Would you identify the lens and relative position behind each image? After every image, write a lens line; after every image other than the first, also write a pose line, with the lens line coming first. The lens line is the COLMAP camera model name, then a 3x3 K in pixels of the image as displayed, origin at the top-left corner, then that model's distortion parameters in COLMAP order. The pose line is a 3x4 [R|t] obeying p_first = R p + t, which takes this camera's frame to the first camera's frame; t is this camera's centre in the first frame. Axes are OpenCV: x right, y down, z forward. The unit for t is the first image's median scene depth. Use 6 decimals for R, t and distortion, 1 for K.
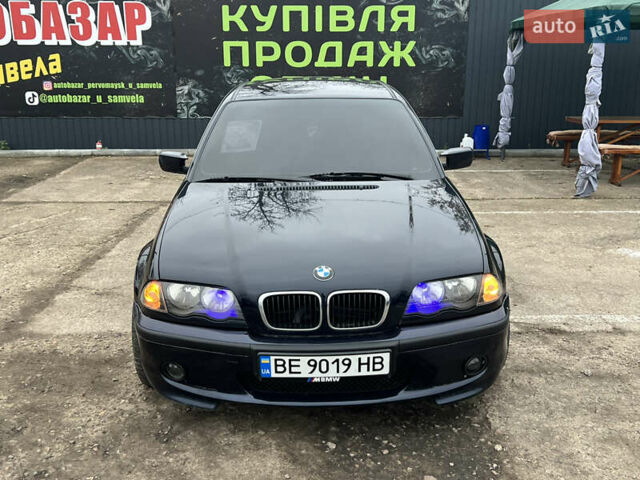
lens RADIAL K [[625.3, 0, 320.0], [0, 625.3, 240.0], [0, 0, 1]] dist [0.058503, -0.086145]
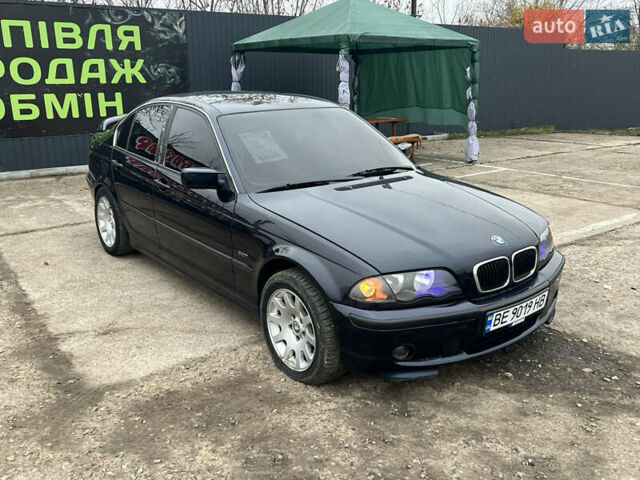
lens RADIAL K [[554.6, 0, 320.0], [0, 554.6, 240.0], [0, 0, 1]] dist [0.035778, -0.014639]
pose [[0.821944, -0.168553, 0.544057, -0.175878], [0.166040, 0.984628, 0.054198, -0.013672], [-0.544830, 0.045788, 0.837296, 0.049864]]
